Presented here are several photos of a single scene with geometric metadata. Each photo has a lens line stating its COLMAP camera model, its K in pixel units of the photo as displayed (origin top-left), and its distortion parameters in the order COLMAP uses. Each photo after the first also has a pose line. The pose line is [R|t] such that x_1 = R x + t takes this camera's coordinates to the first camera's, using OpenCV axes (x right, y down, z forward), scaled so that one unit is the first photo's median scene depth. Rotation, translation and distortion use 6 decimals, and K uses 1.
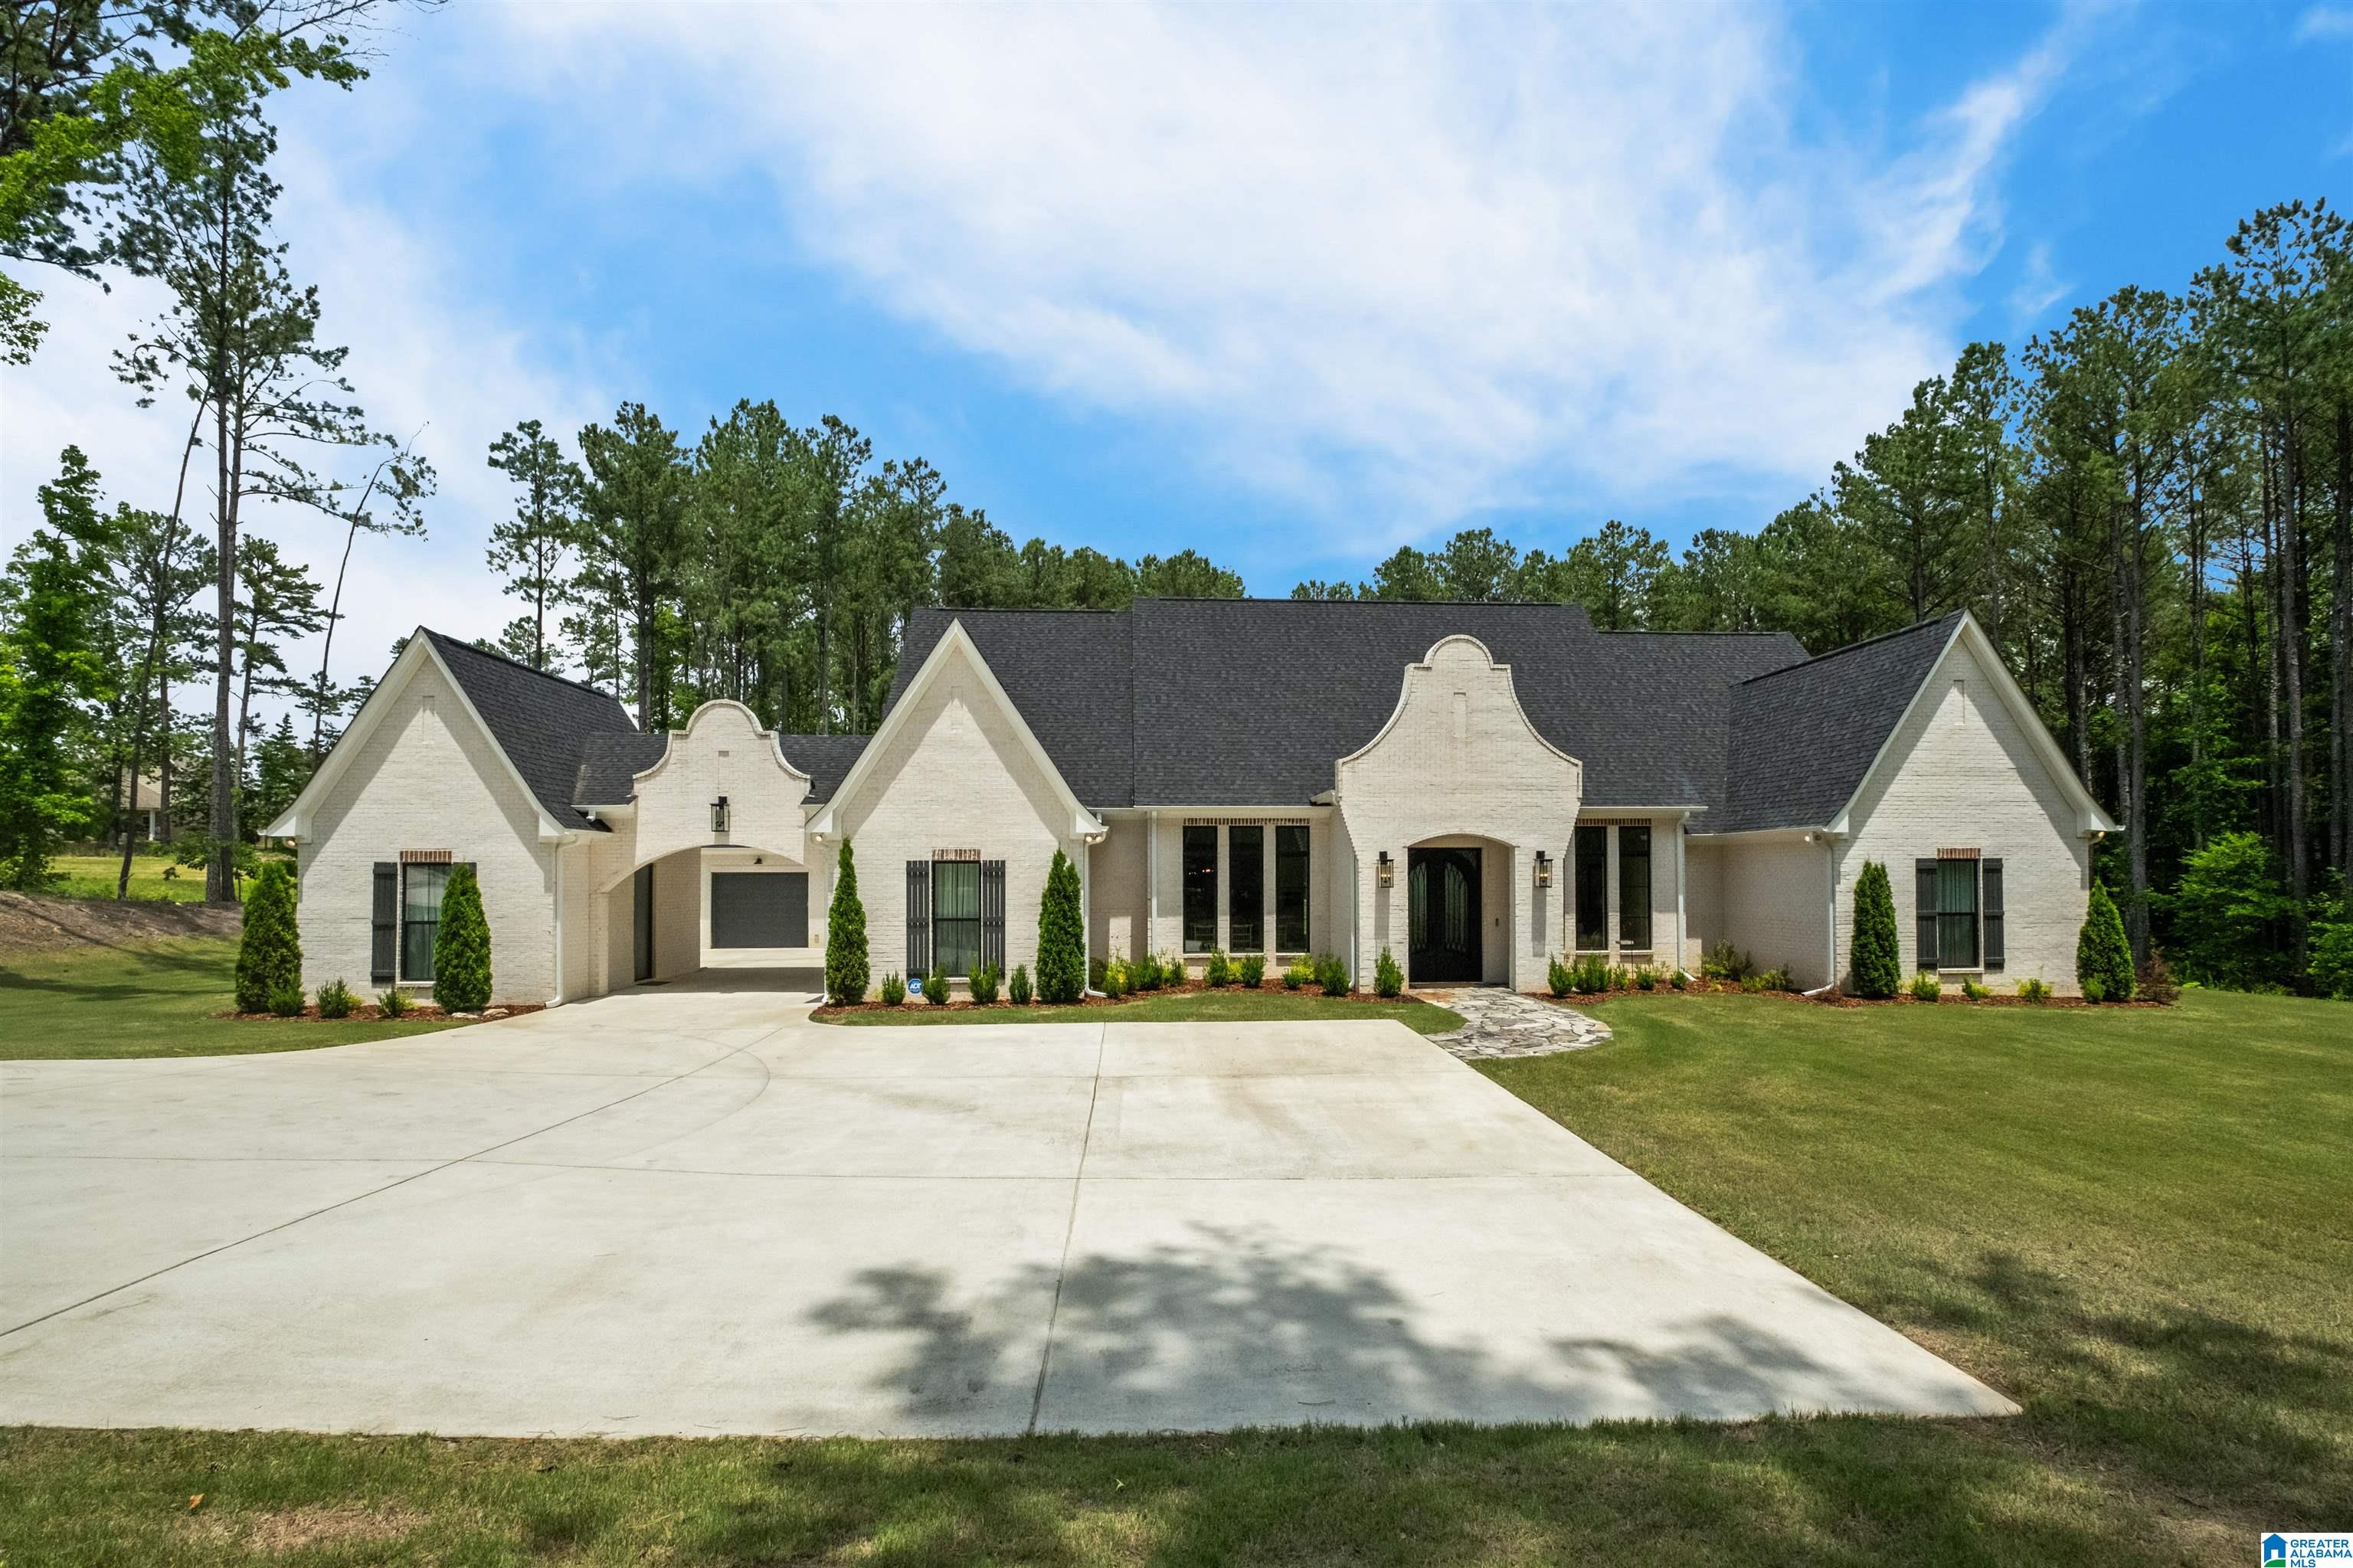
lens RADIAL K [[1027.8, 0, 1182.0], [0, 1027.8, 872.0], [0, 0, 1]] dist [-0.002895, -0.000112]
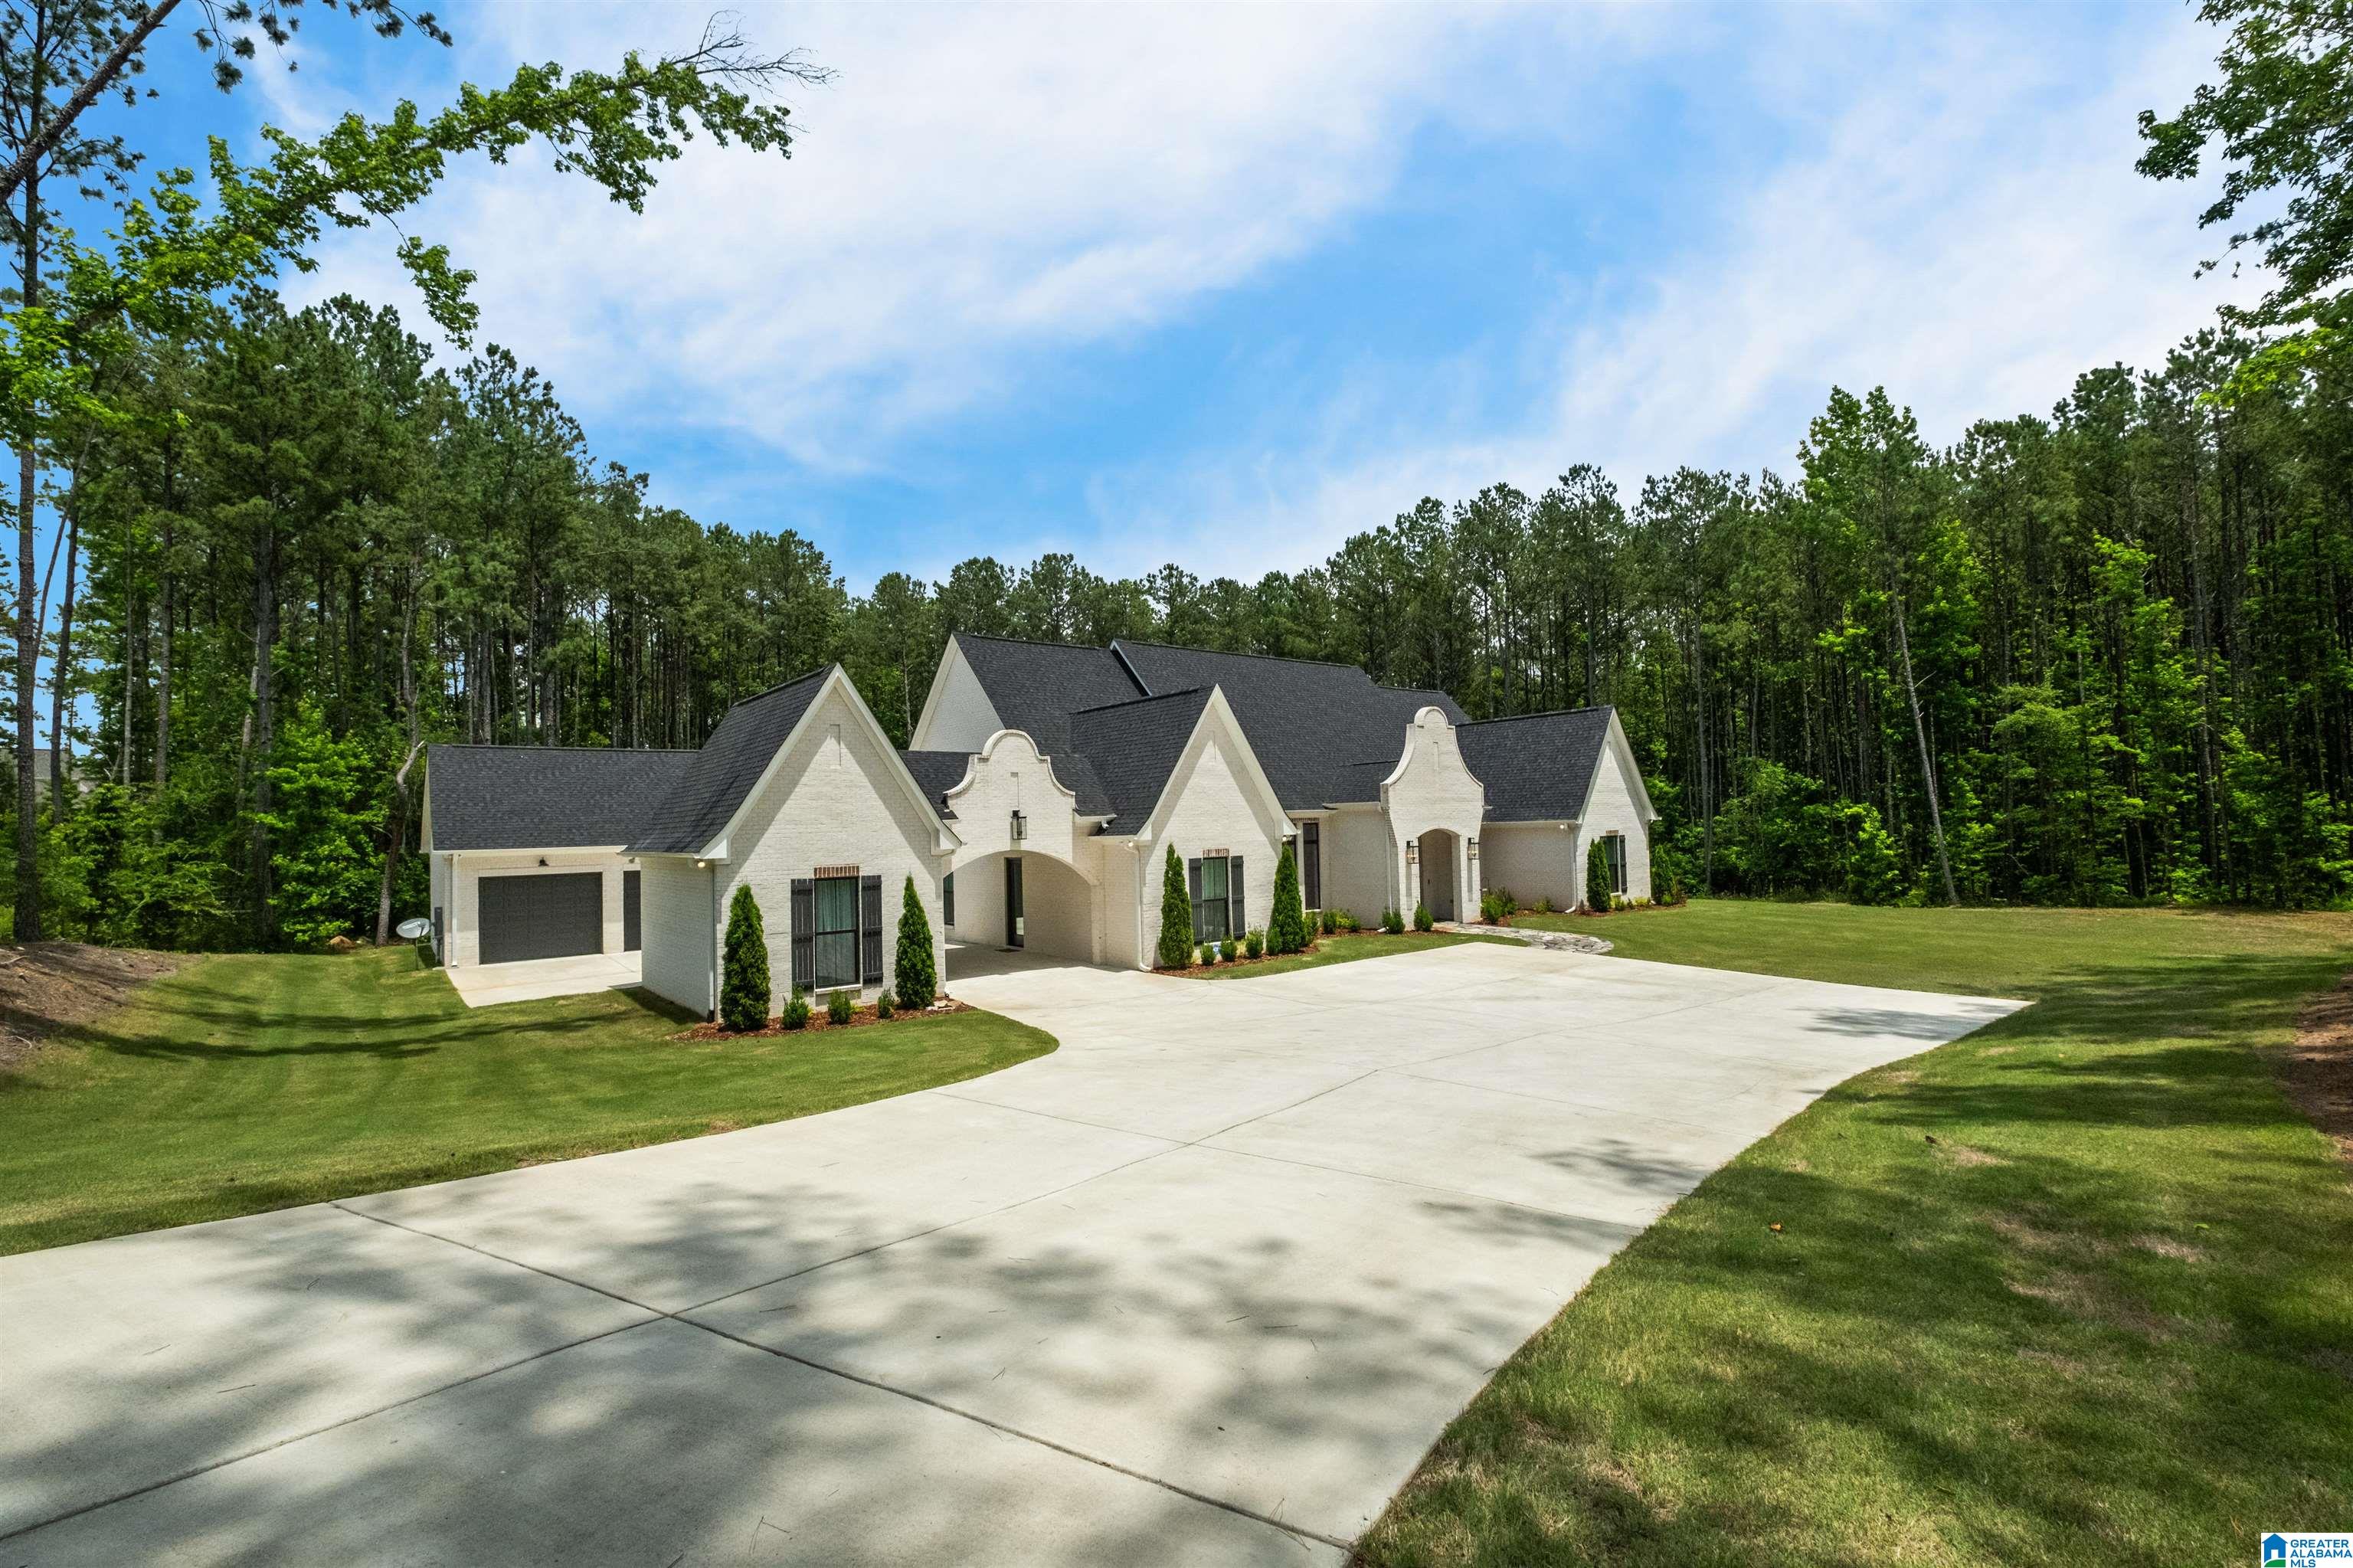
lens RADIAL K [[1032.6, 0, 1176.5], [0, 1032.6, 784.0], [0, 0, 1]] dist [0.000201, 0.000486]
pose [[0.814952, 0.002450, 0.579523, -0.977881], [0.021679, 0.999162, -0.034710, -0.056519], [-0.579123, 0.040850, 0.814216, -0.098139]]
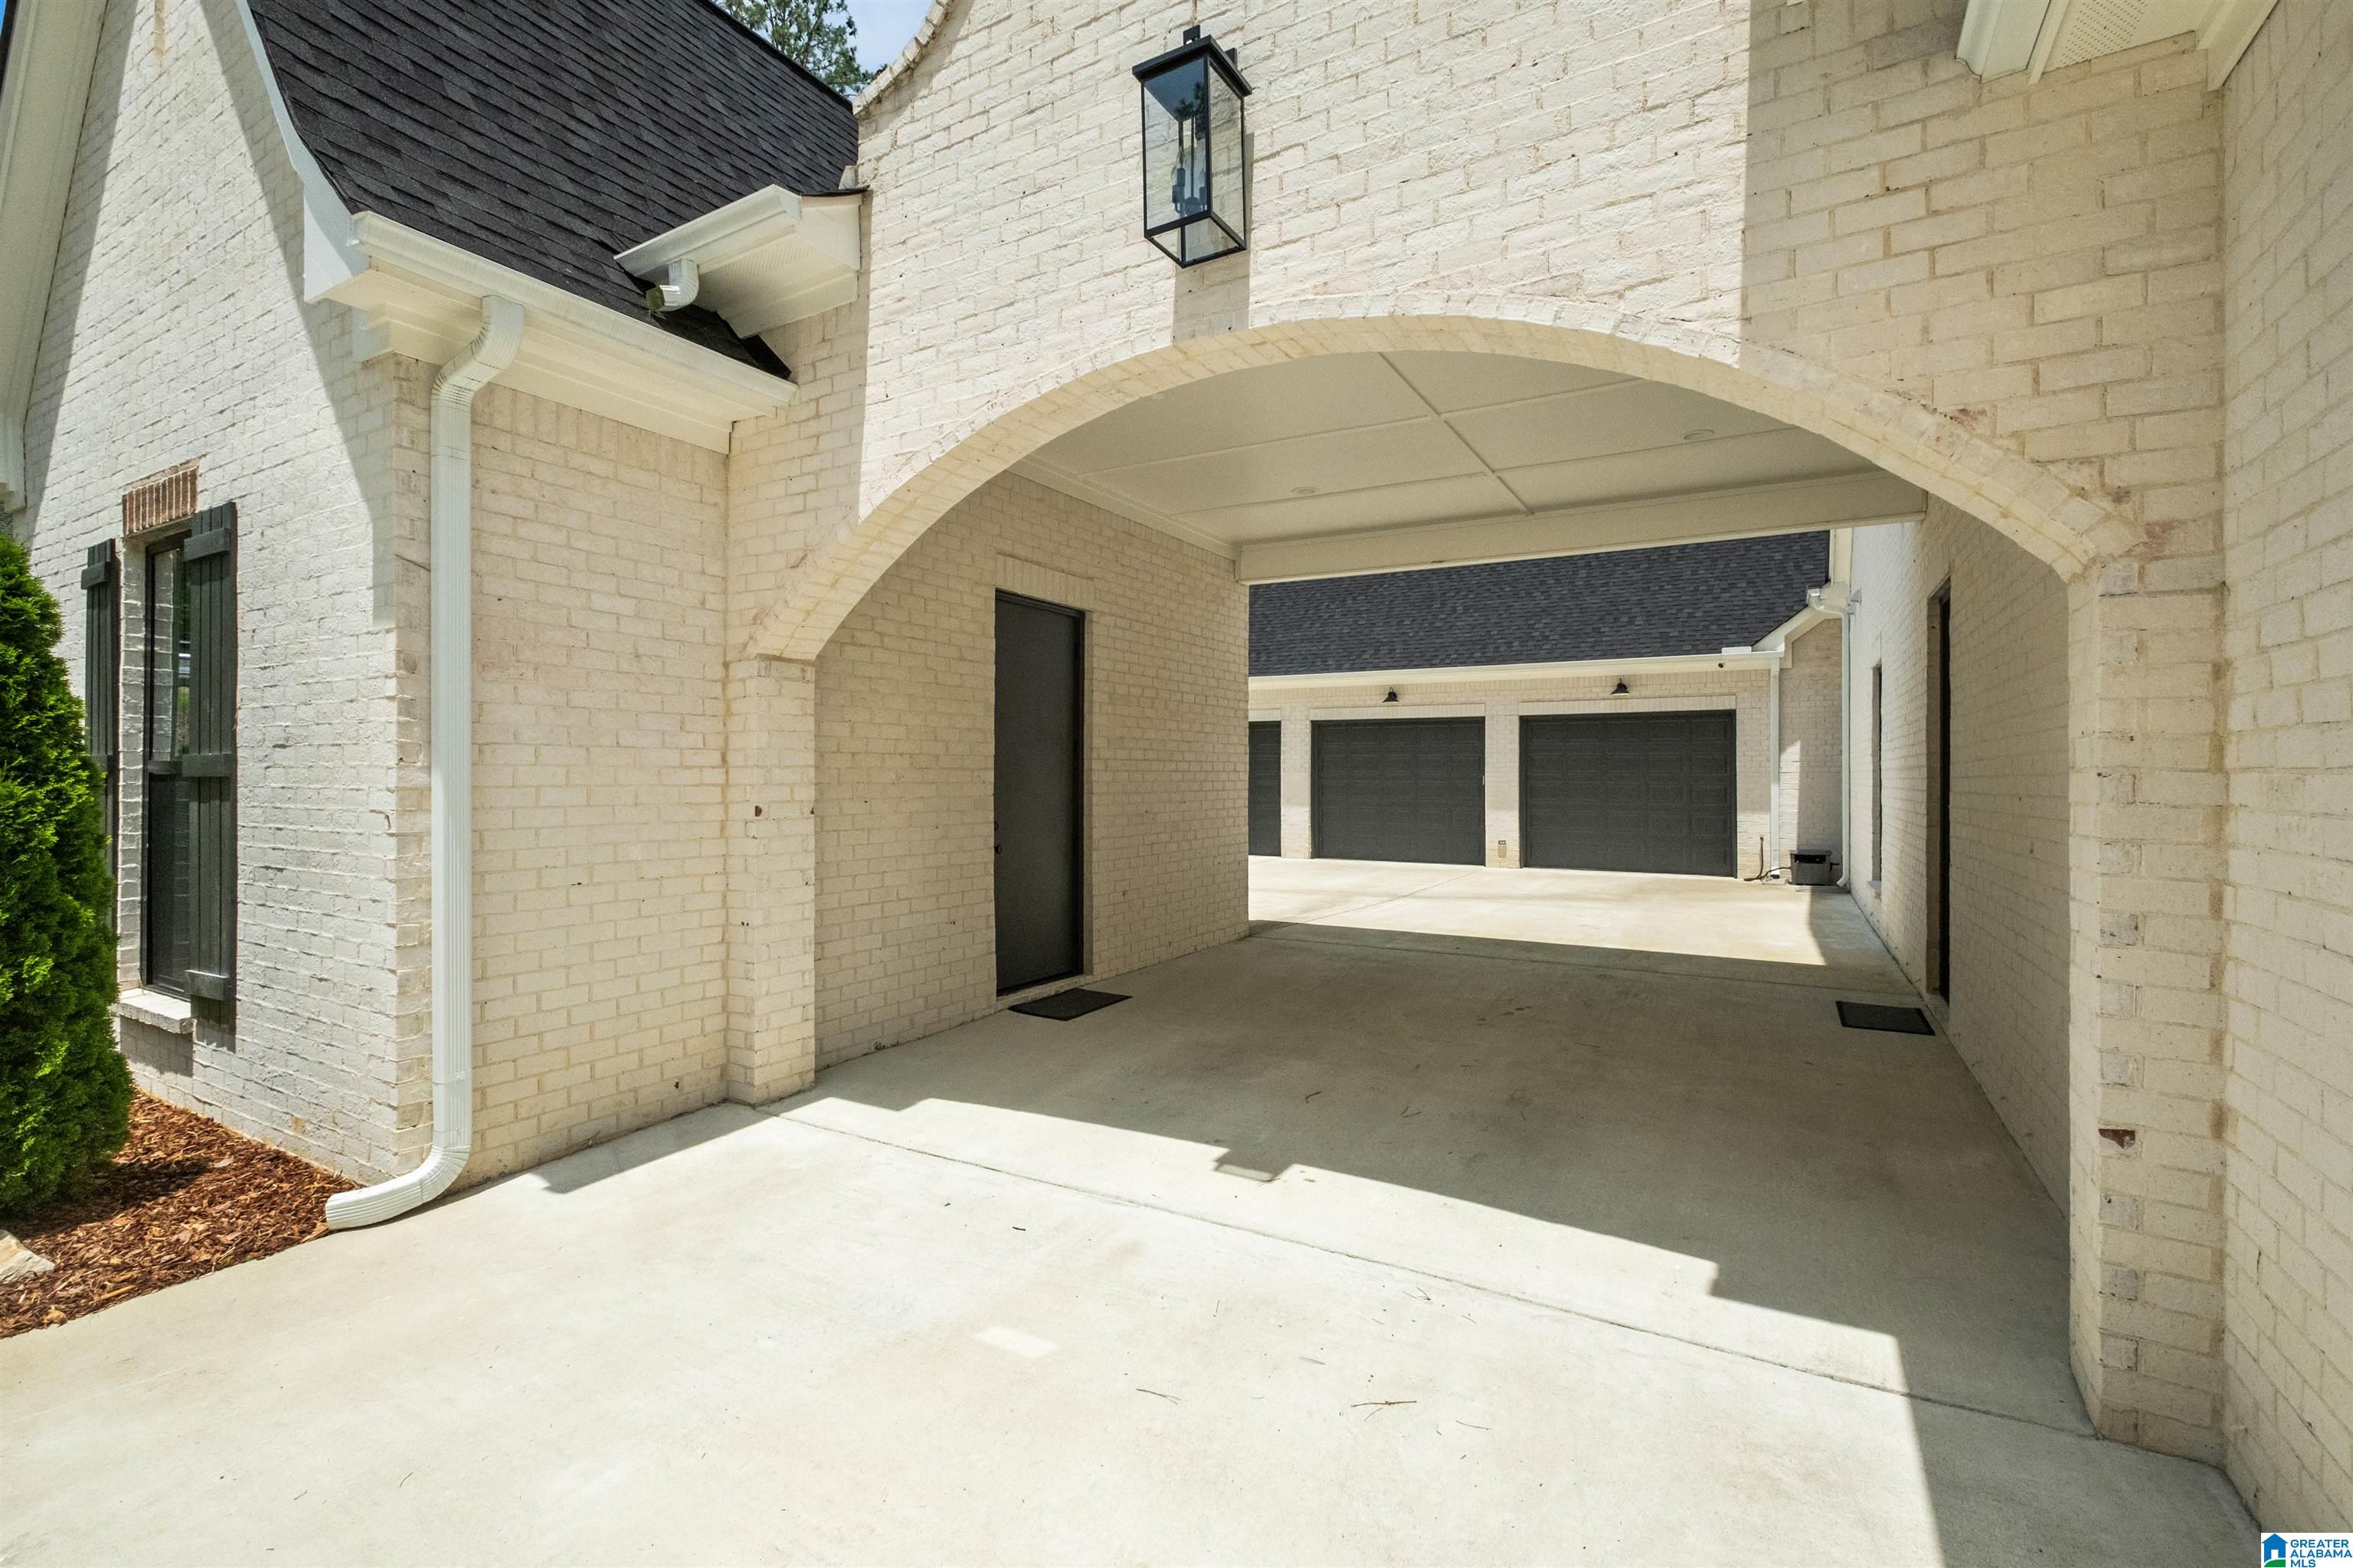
lens RADIAL K [[1042.7, 0, 1178.7], [0, 1042.7, 775.8], [0, 0, 1]] dist [-0.000795, -0.000193]
pose [[0.832396, 0.006796, -0.554140, -0.348174], [-0.002717, 0.999963, 0.008182, 0.043746], [0.554175, -0.005305, 0.832384, 0.833999]]
